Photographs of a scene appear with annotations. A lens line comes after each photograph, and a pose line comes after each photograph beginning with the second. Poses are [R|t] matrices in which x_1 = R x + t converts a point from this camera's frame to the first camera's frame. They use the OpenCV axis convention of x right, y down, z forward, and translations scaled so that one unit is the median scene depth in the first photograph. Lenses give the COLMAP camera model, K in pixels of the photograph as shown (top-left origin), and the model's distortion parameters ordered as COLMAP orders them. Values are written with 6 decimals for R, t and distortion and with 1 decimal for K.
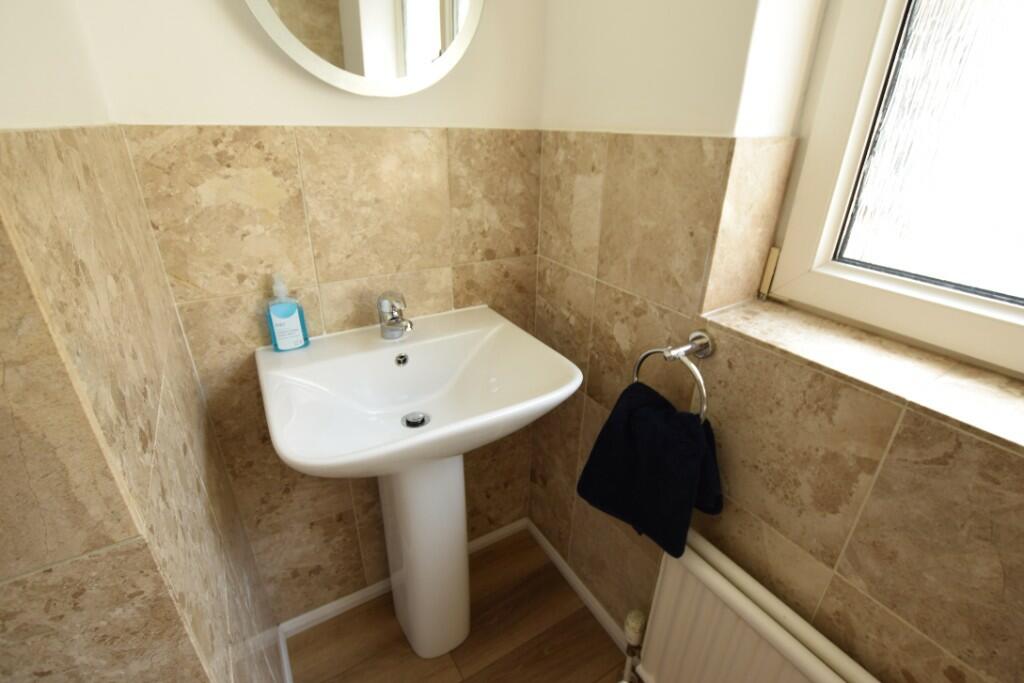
lens RADIAL K [[470.8, 0, 512.0], [0, 470.8, 341.5], [0, 0, 1]] dist [-0.026270, 0.000449]
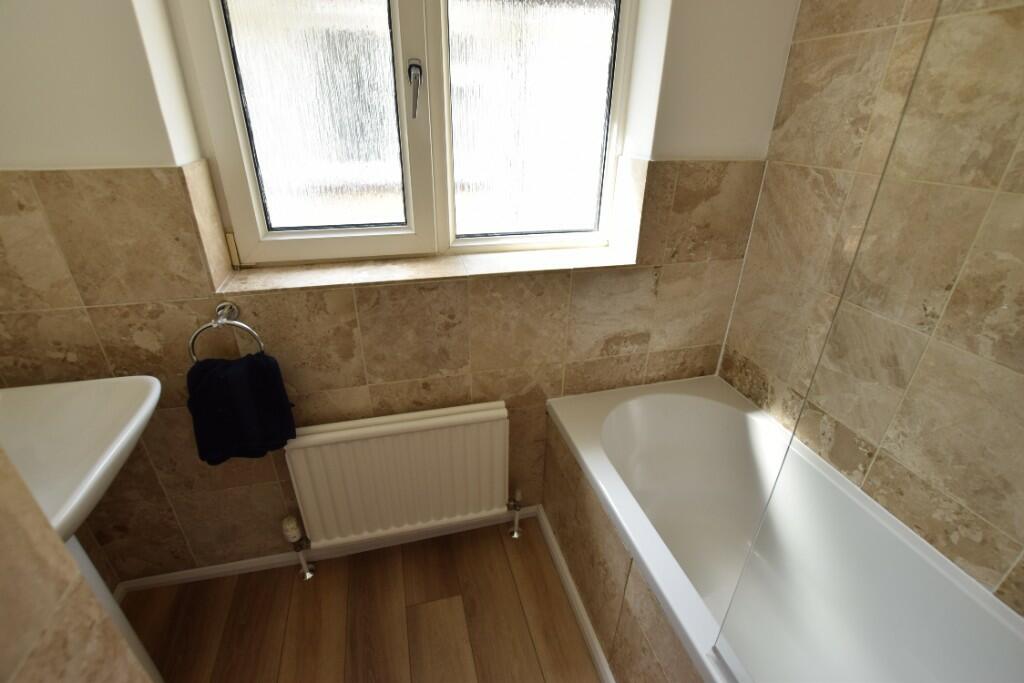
lens RADIAL K [[455.9, 0, 512.0], [0, 455.9, 341.5], [0, 0, 1]] dist [-0.039328, 0.007311]
pose [[0.285433, -0.441232, 0.850789, -0.545826], [0.392301, 0.863733, 0.316331, -0.007018], [-0.874430, 0.243474, 0.419633, -0.286630]]
